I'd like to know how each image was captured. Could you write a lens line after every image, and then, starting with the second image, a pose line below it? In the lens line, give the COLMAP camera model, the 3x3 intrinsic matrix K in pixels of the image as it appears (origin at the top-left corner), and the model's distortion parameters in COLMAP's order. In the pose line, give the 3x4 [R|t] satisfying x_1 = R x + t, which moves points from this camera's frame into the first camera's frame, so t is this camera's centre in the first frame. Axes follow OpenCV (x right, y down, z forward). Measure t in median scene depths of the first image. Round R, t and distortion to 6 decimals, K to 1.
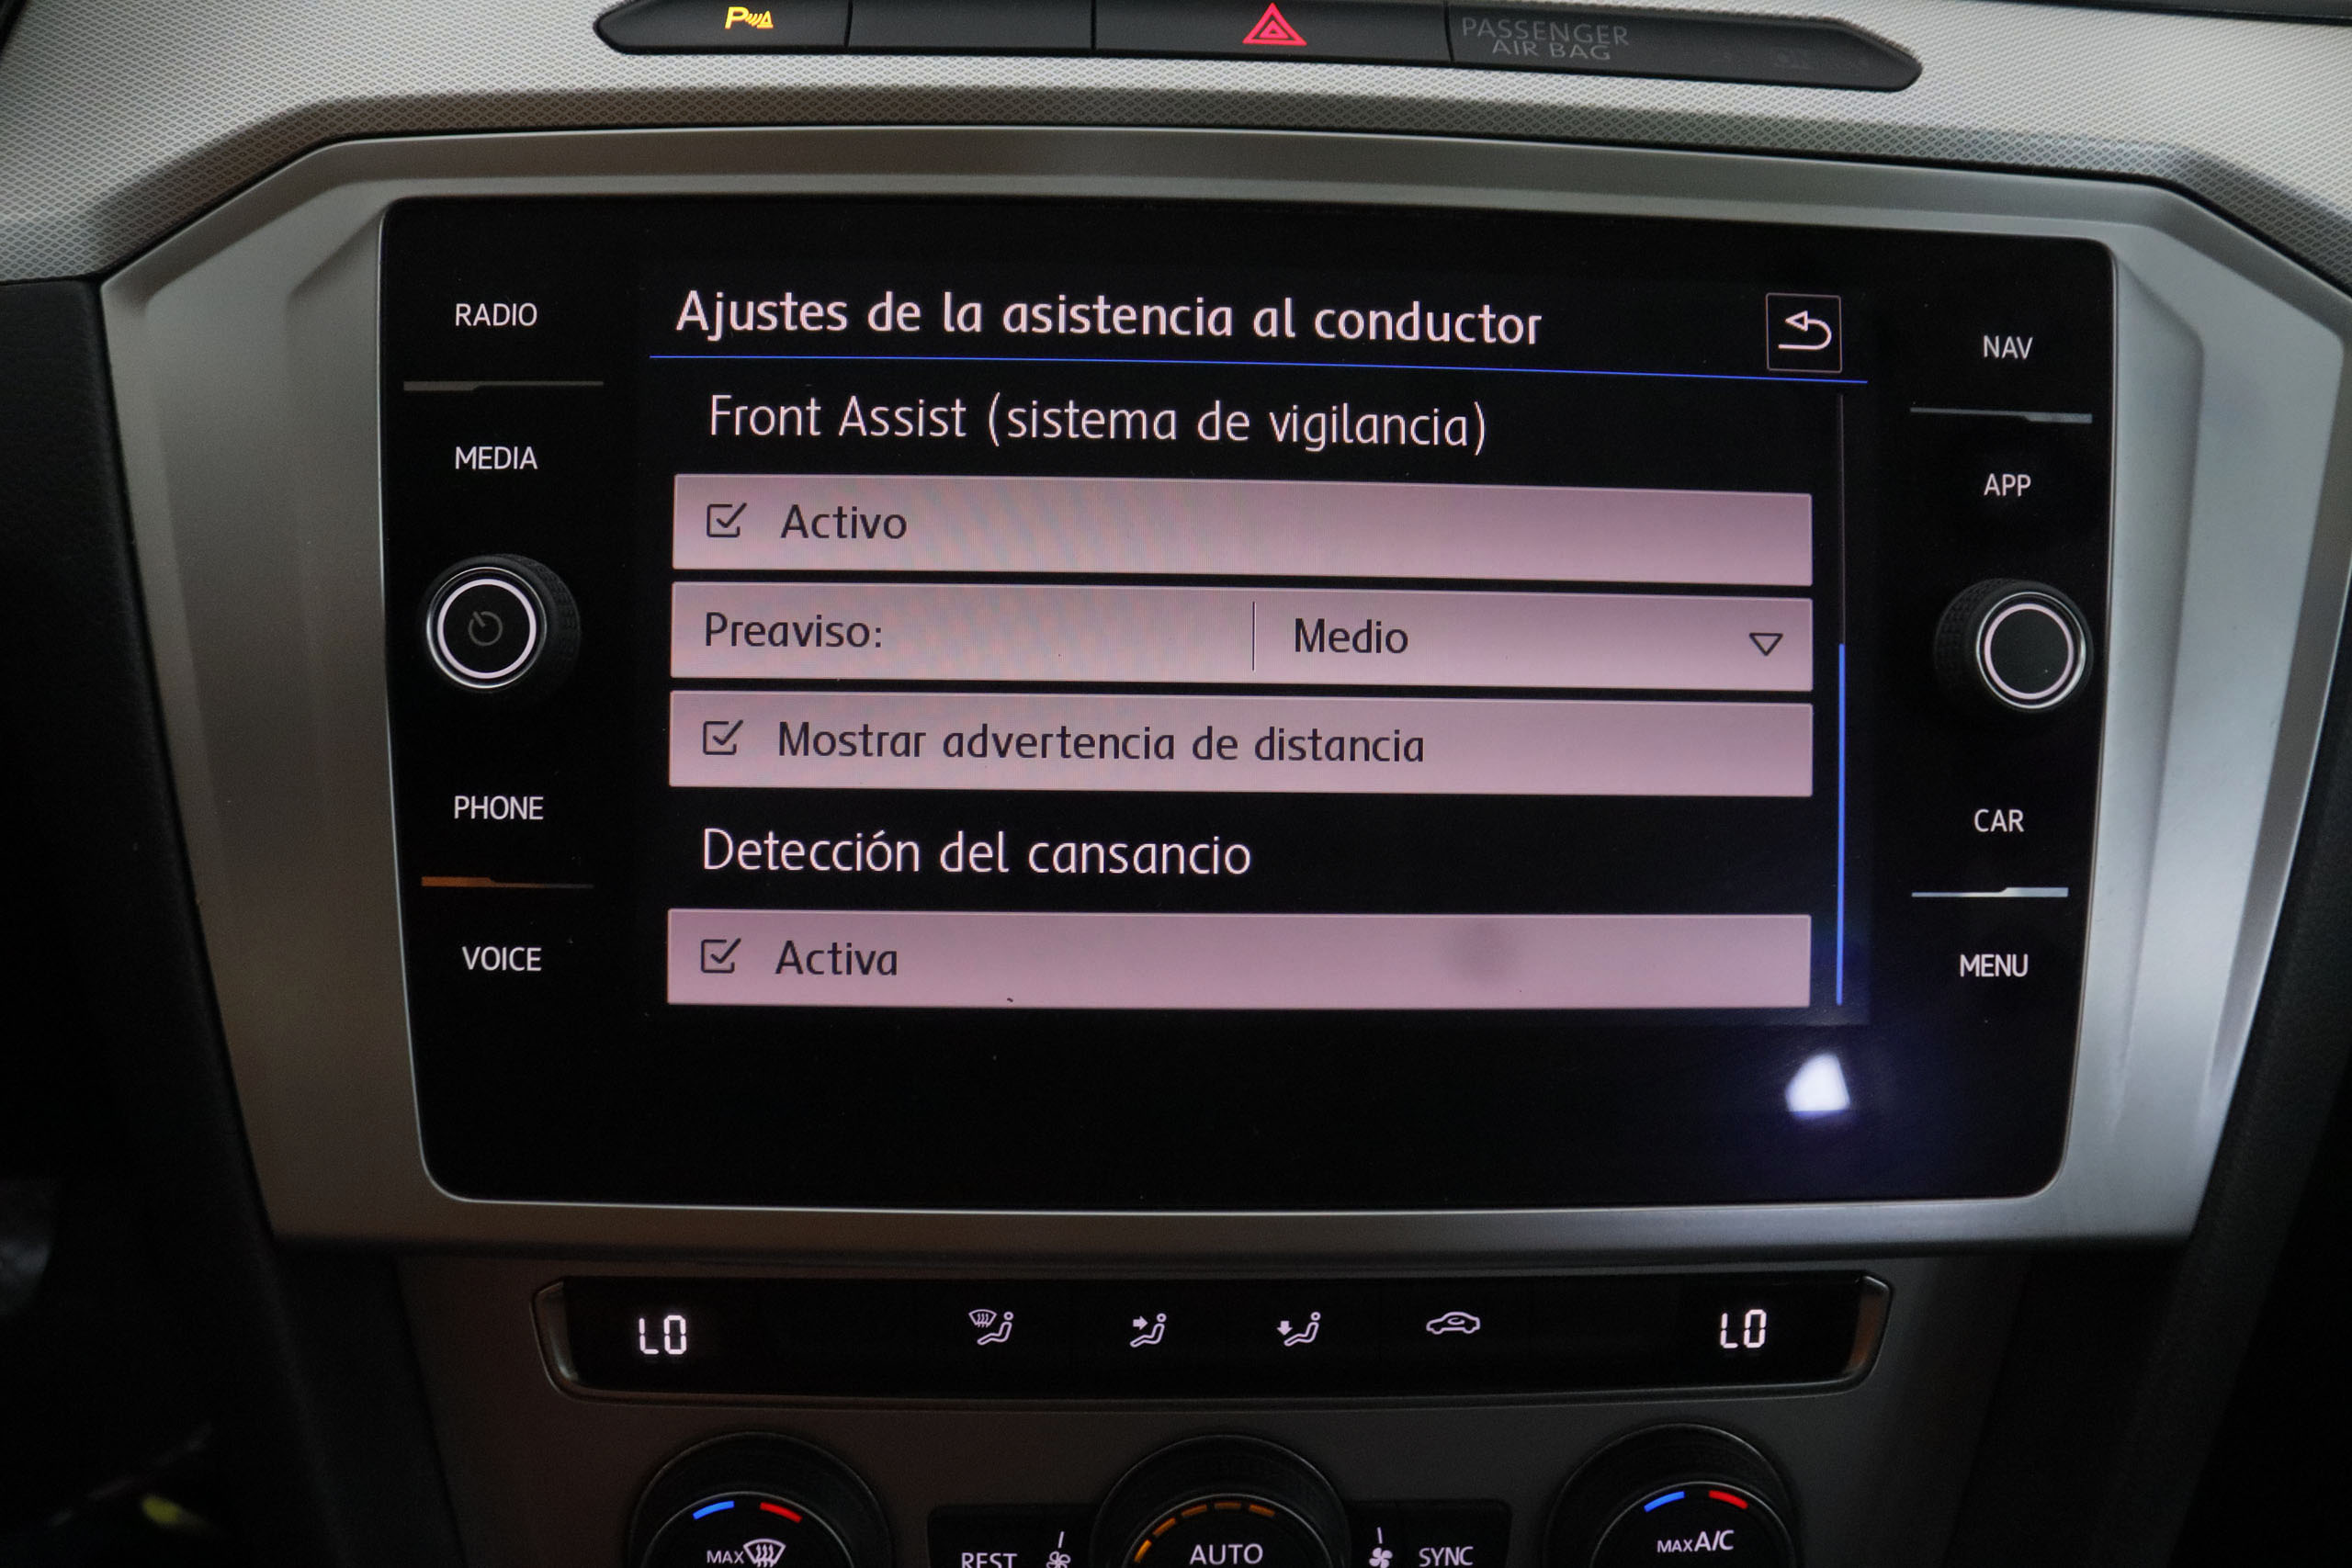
lens RADIAL K [[1895.5, 0, 1174.9], [0, 1895.5, 759.2], [0, 0, 1]] dist [-0.169244, 0.125778]
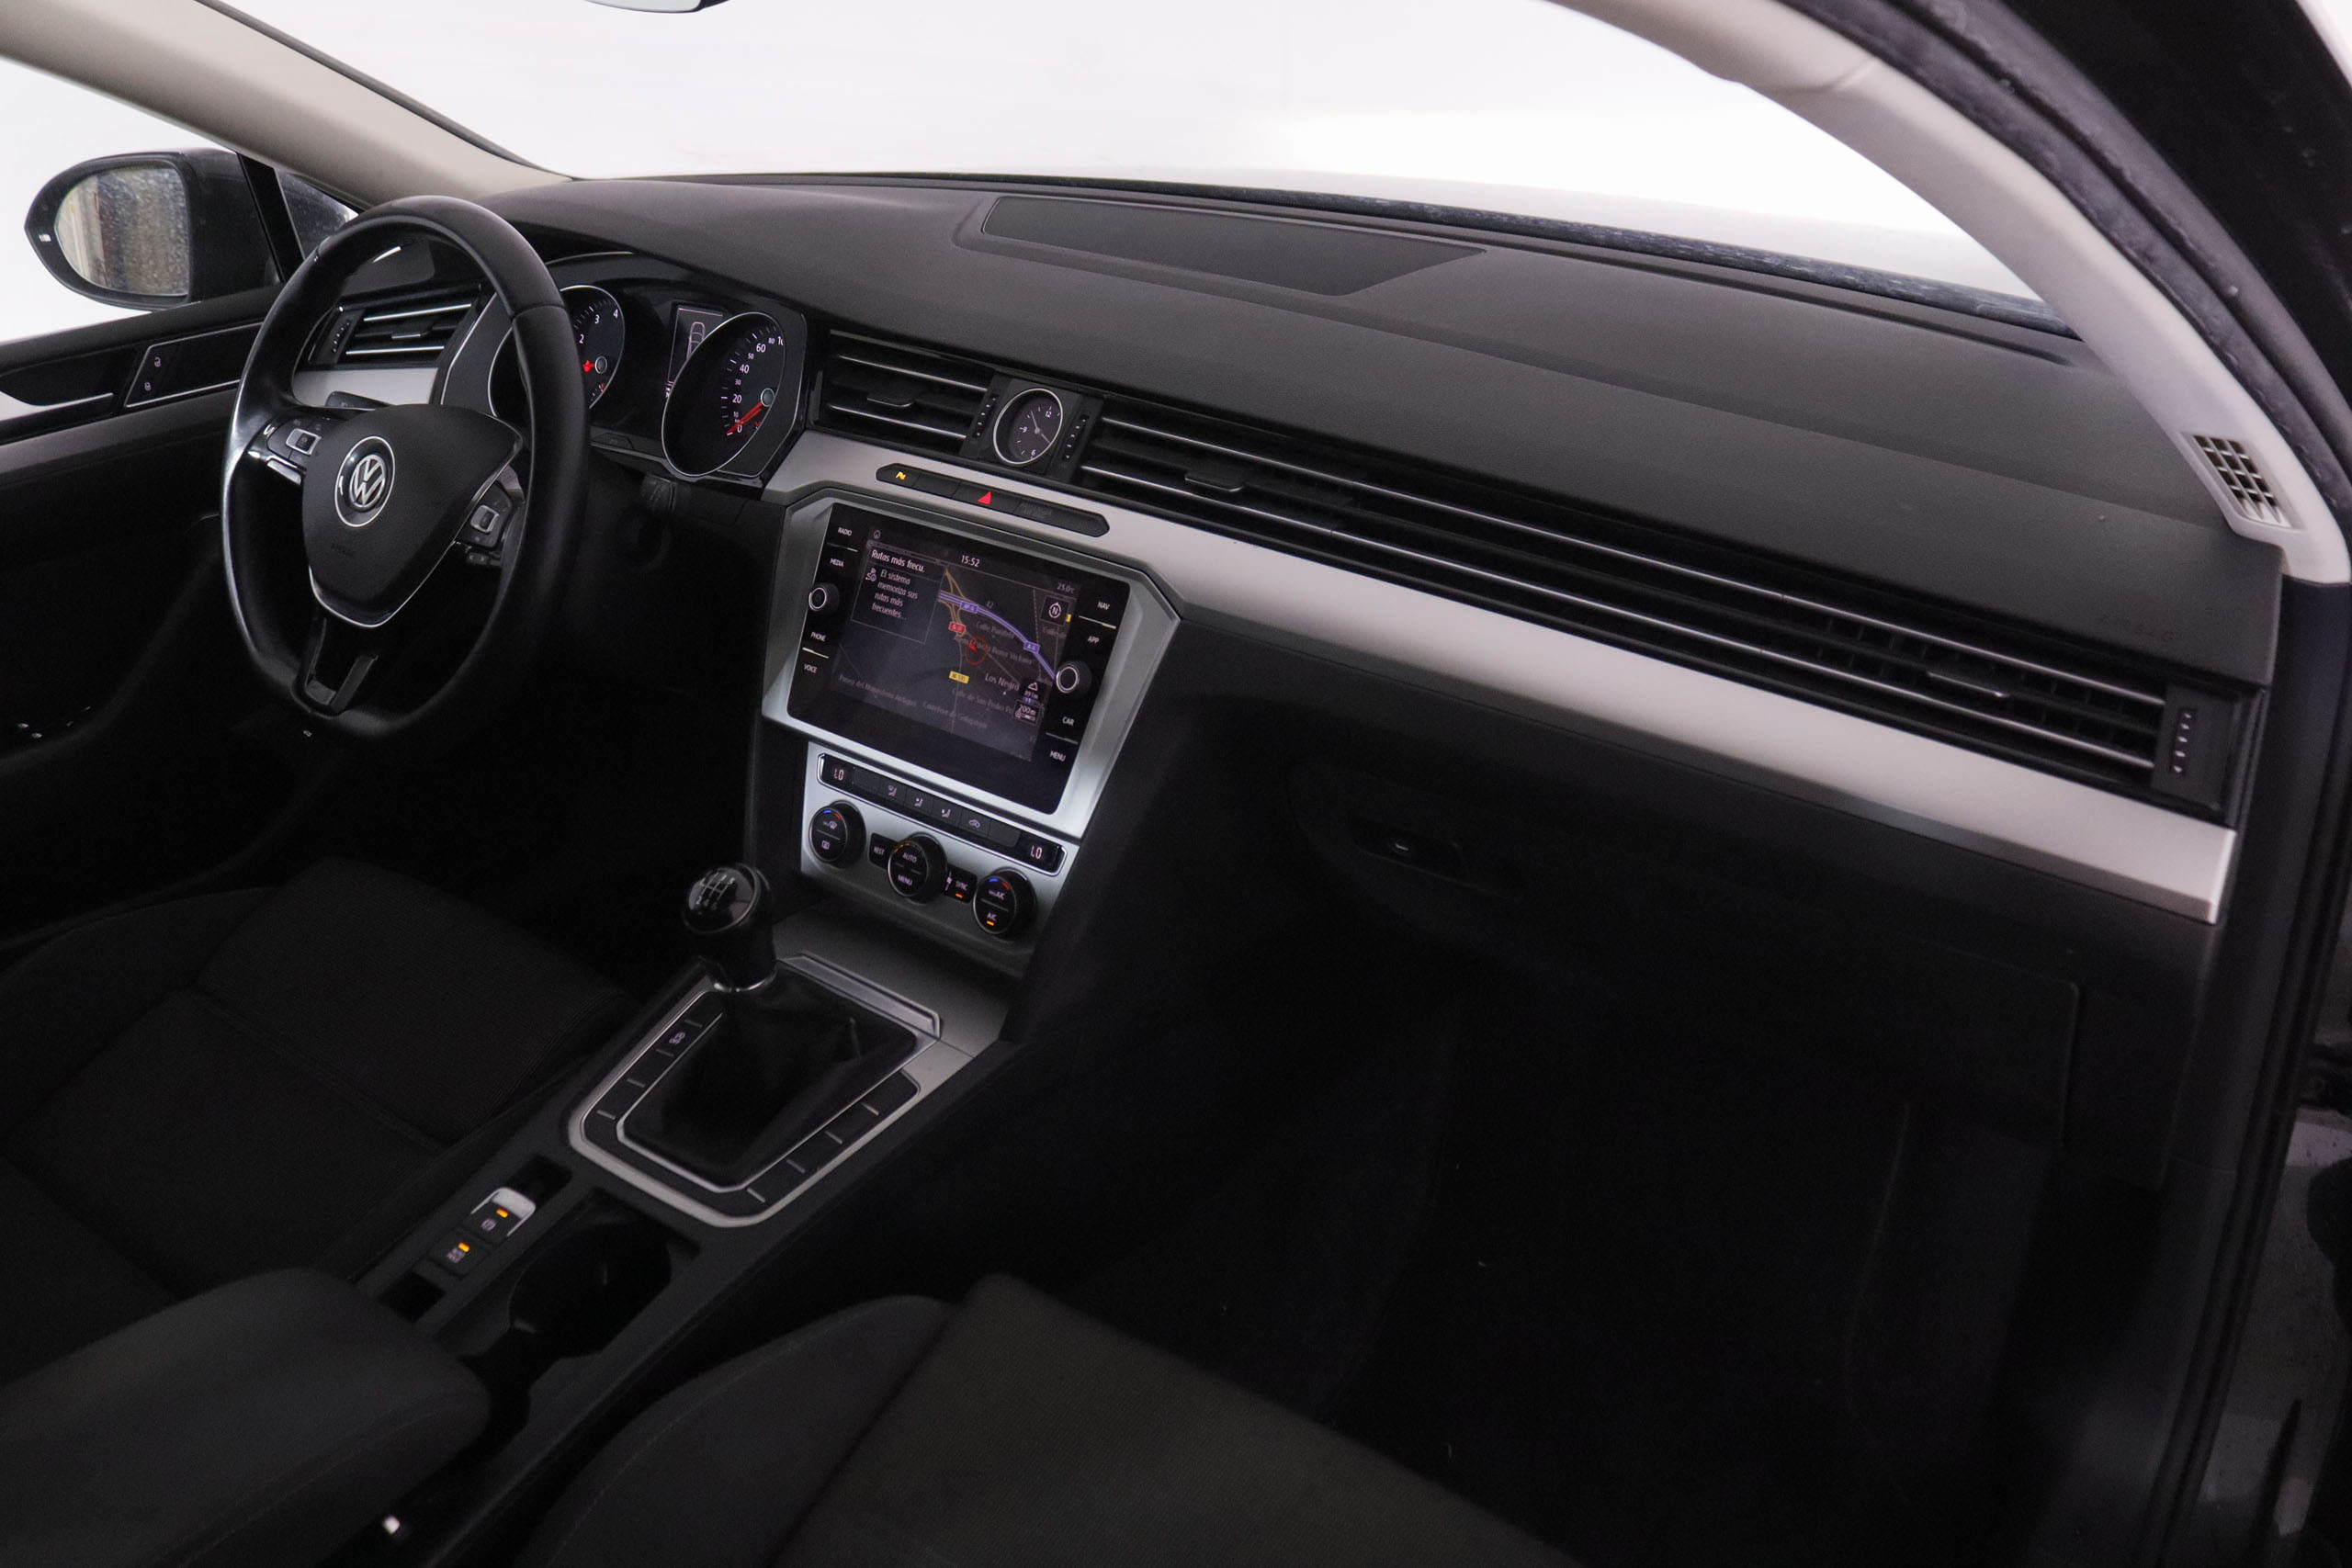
lens RADIAL K [[1895.5, 0, 1174.9], [0, 1895.5, 759.2], [0, 0, 1]] dist [-0.169244, 0.125778]
pose [[0.758814, 0.252736, -0.600272, 3.105697], [-0.256972, 0.963049, 0.080635, -0.276973], [0.598470, 0.093067, 0.795721, -2.105909]]
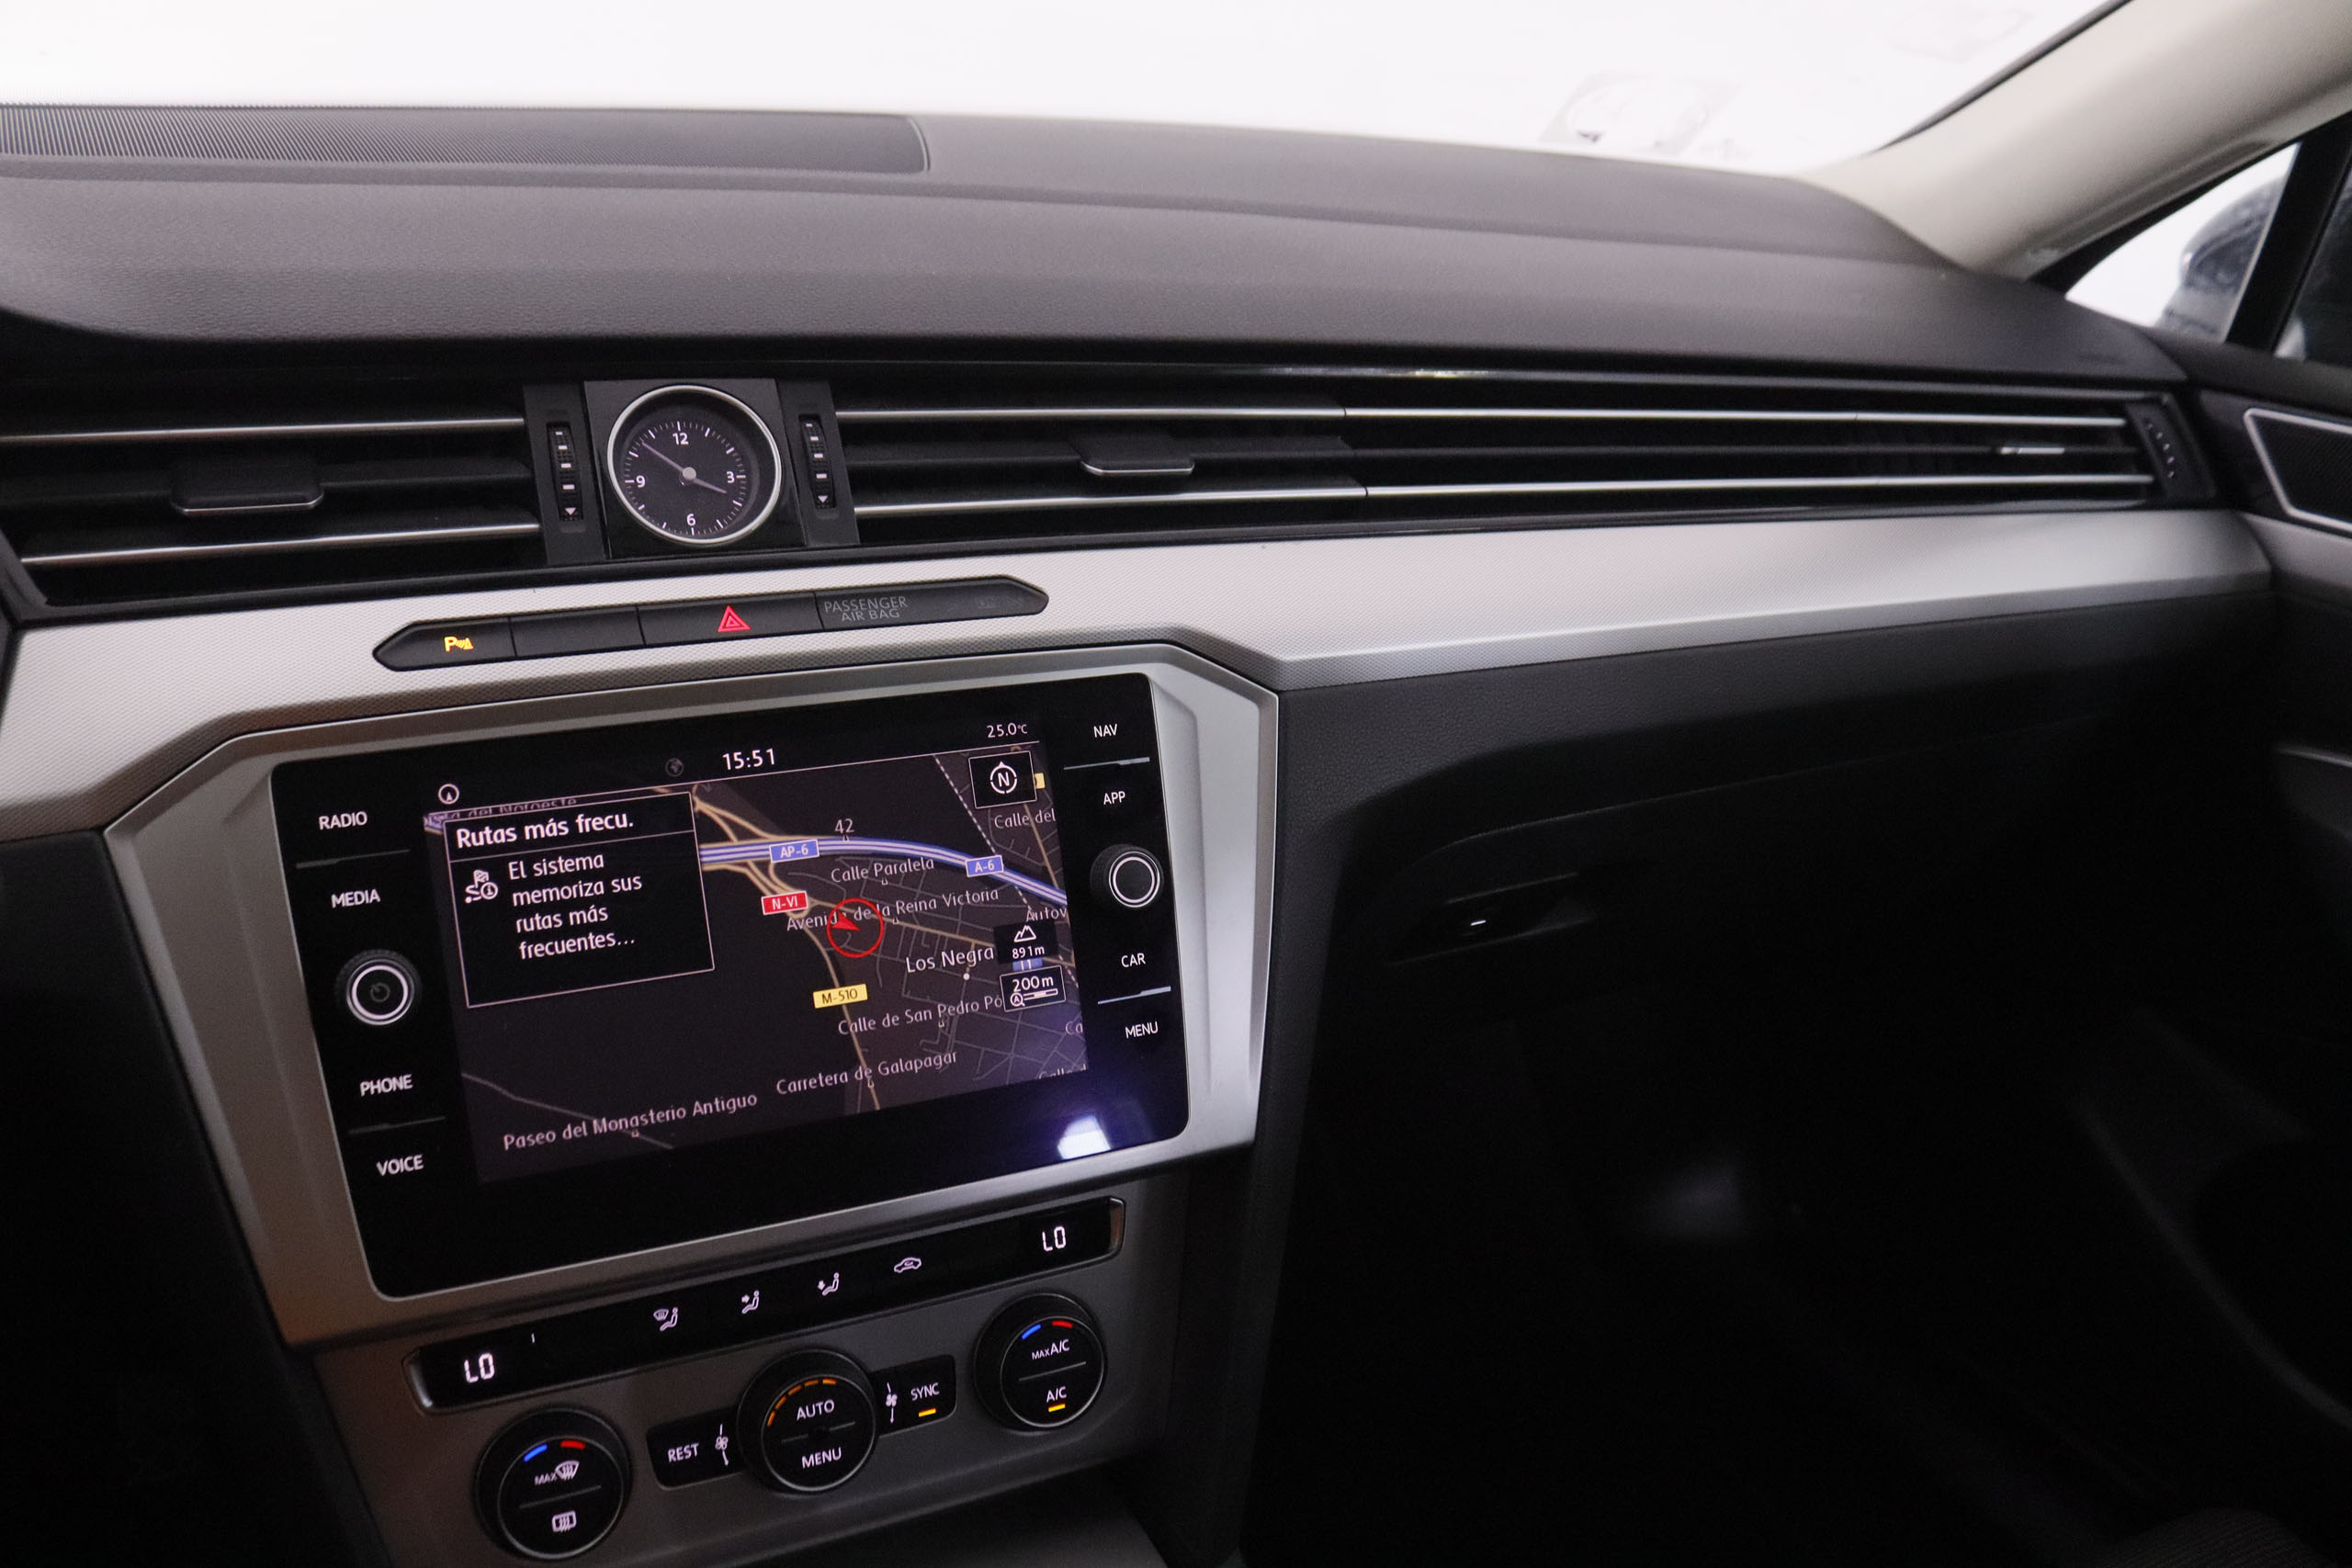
lens RADIAL K [[1895.5, 0, 1174.9], [0, 1895.5, 759.2], [0, 0, 1]] dist [-0.169244, 0.125778]
pose [[0.907960, -0.124686, 0.400077, -0.332601], [0.147414, 0.988722, -0.026410, -0.127345], [-0.392272, 0.082956, 0.916101, -0.986812]]
